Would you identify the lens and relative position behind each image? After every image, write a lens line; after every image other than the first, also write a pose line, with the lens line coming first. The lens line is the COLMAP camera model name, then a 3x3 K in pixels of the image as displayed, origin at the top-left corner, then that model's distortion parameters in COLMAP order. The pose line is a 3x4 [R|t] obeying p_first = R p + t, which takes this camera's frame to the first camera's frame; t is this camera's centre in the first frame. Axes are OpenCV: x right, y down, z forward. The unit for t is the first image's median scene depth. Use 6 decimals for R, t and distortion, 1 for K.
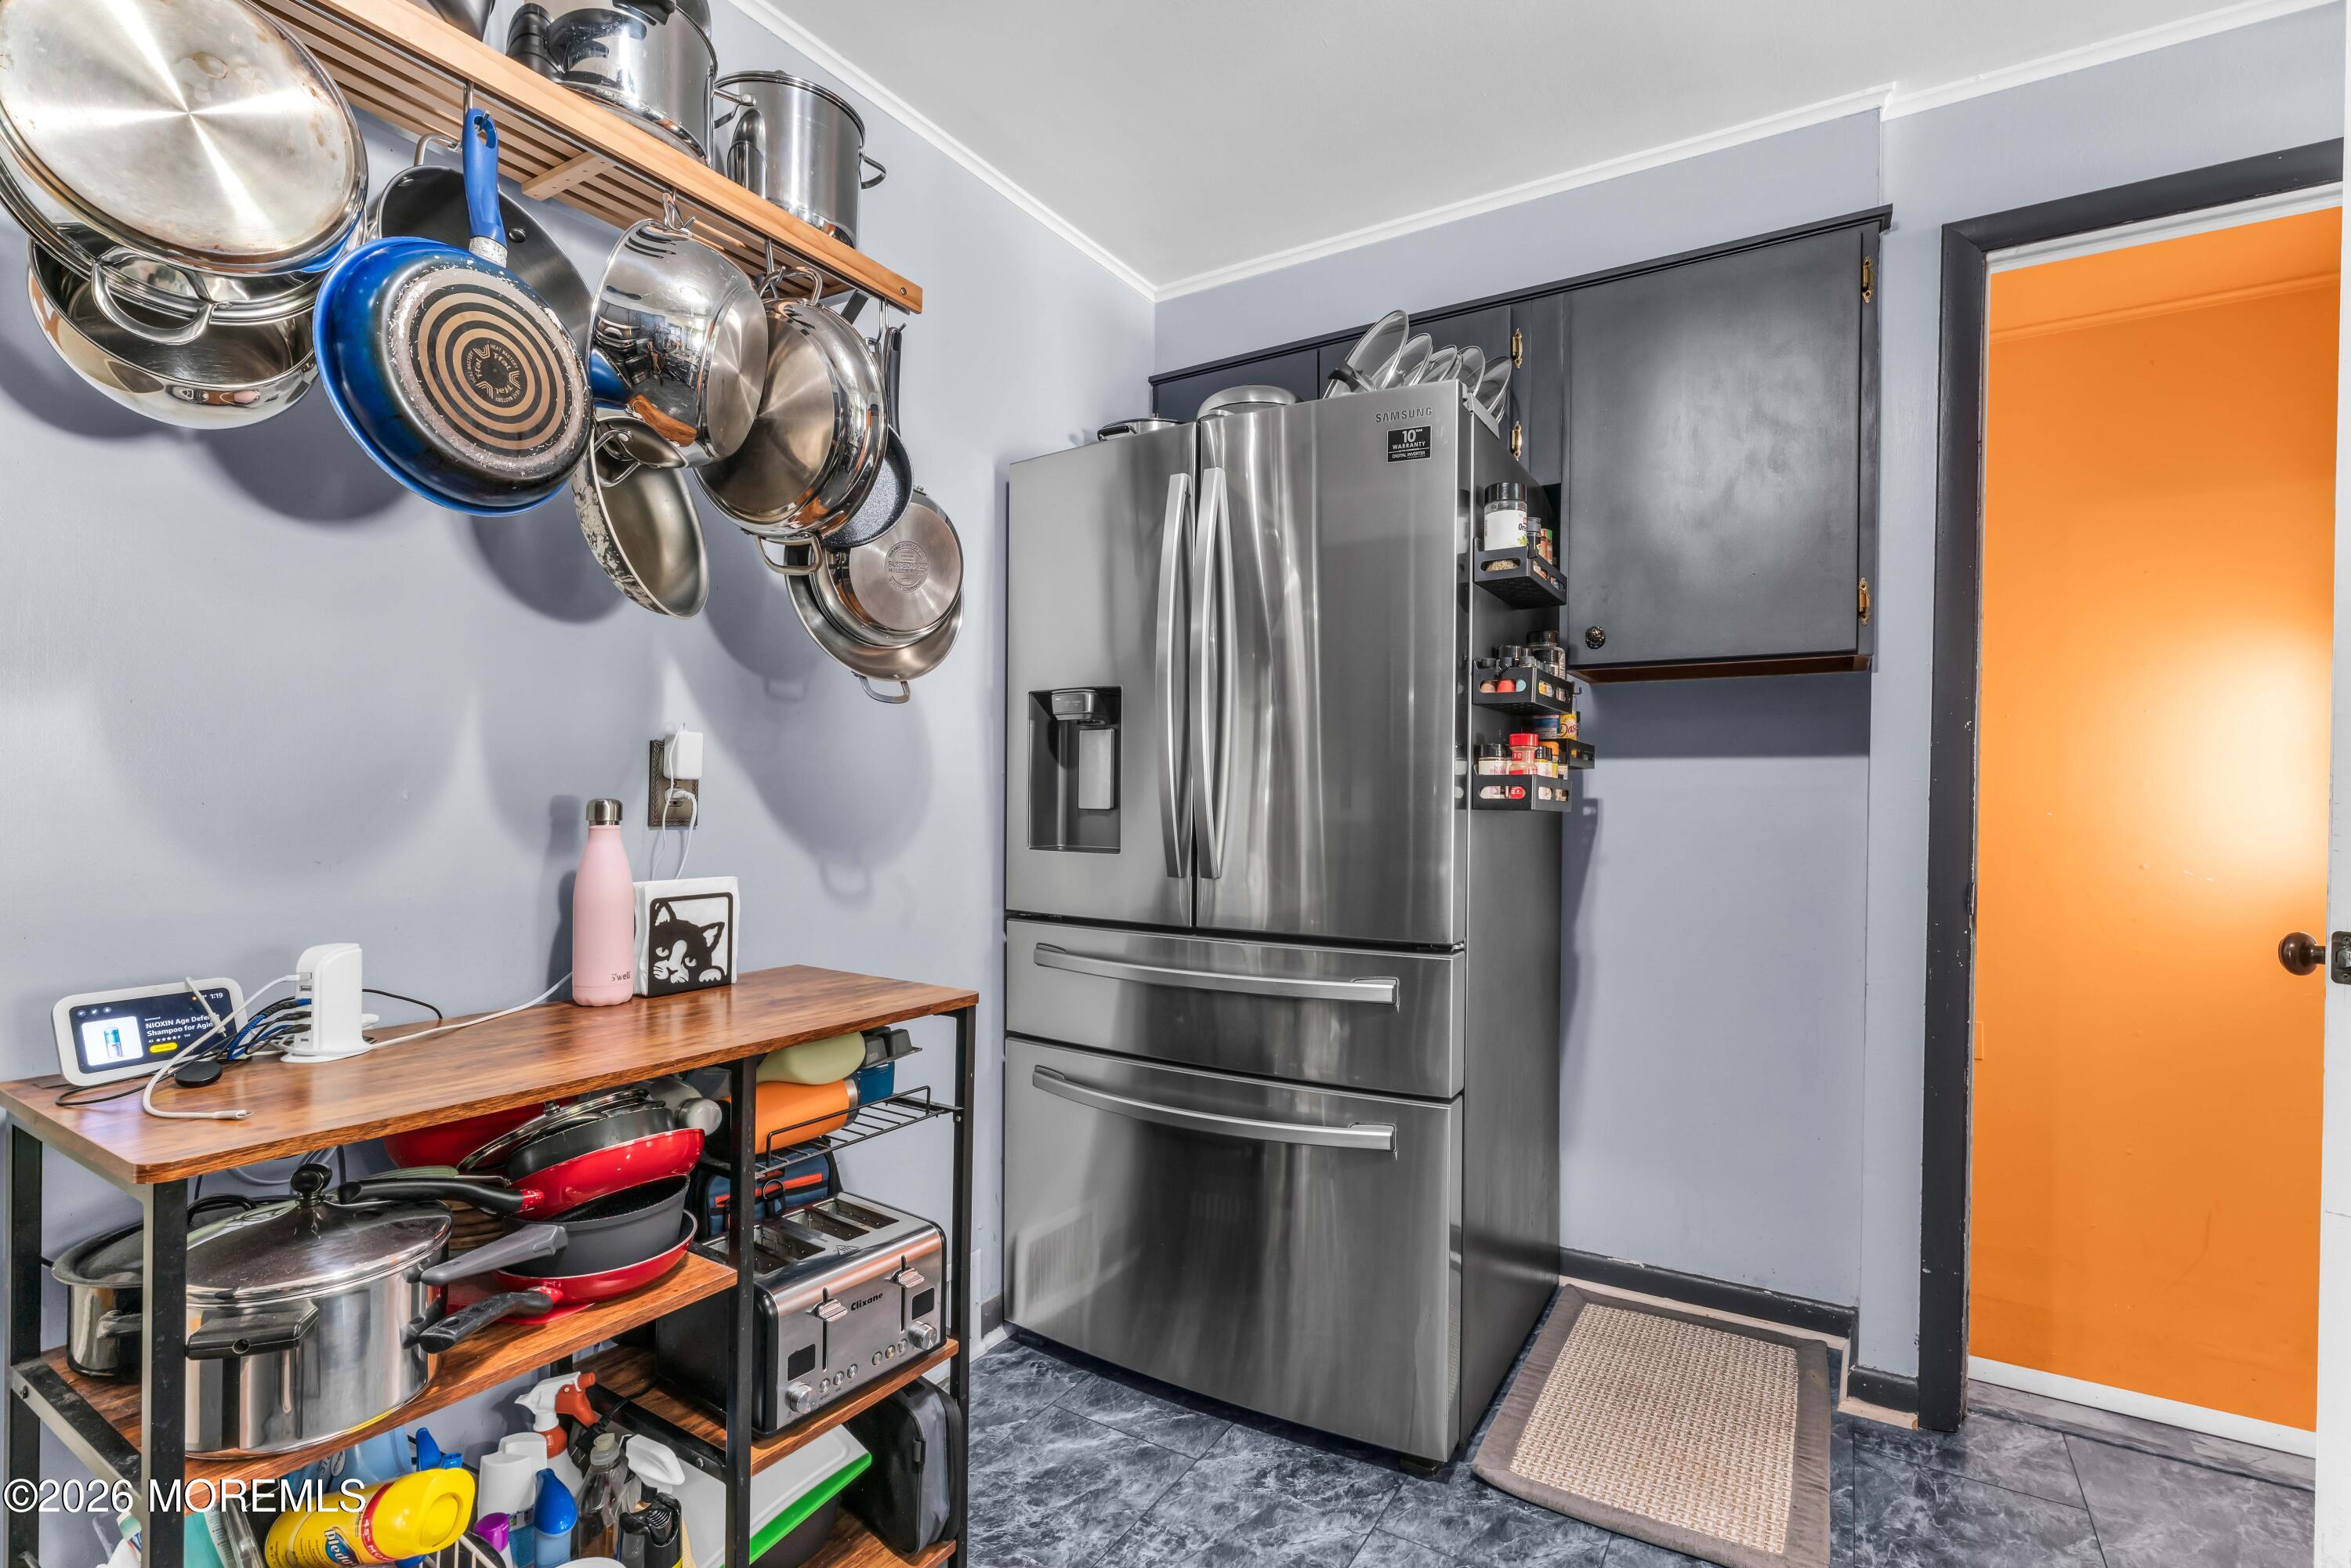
lens RADIAL K [[1094.7, 0, 1176.0], [0, 1094.7, 799.4], [0, 0, 1]] dist [-0.000967, -0.000091]
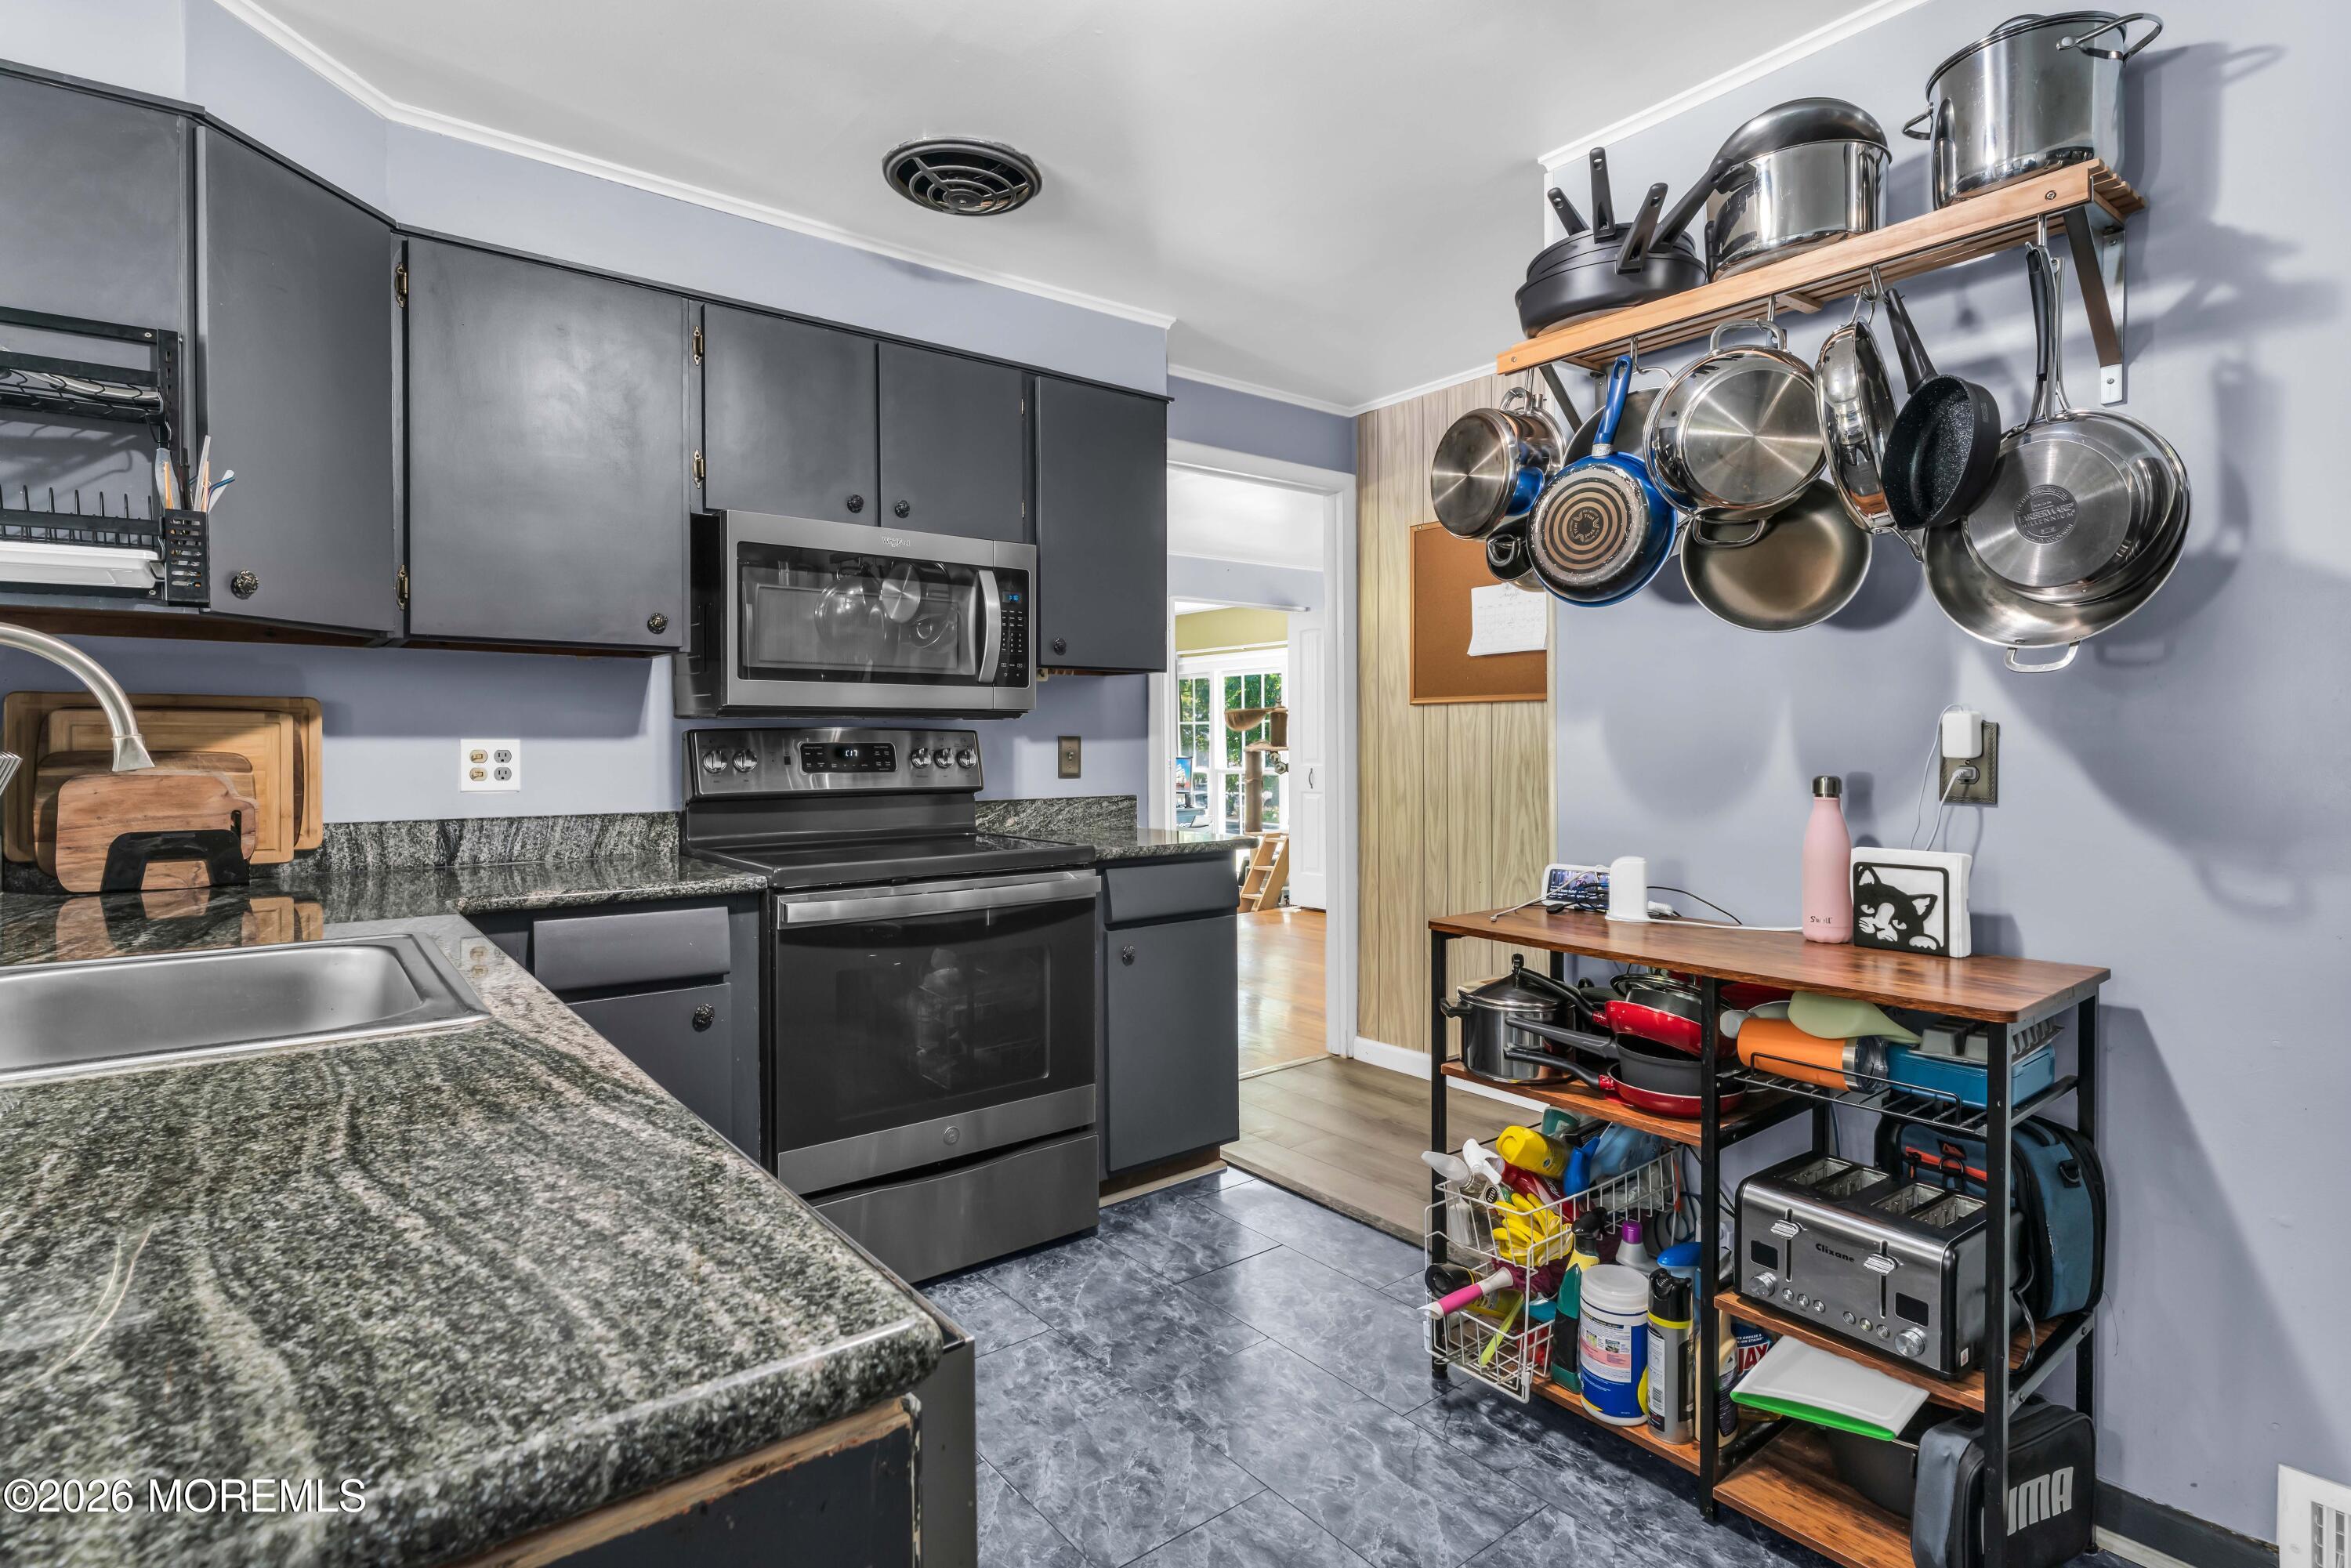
lens RADIAL K [[1158.0, 0, 1181.4], [0, 1158.0, 747.6], [0, 0, 1]] dist [0.000569, 0.000077]
pose [[-0.343210, -0.008075, -0.939224, 0.928281], [-0.003049, 0.999967, -0.007483, -0.019894], [0.939254, 0.000296, -0.343223, 0.738733]]
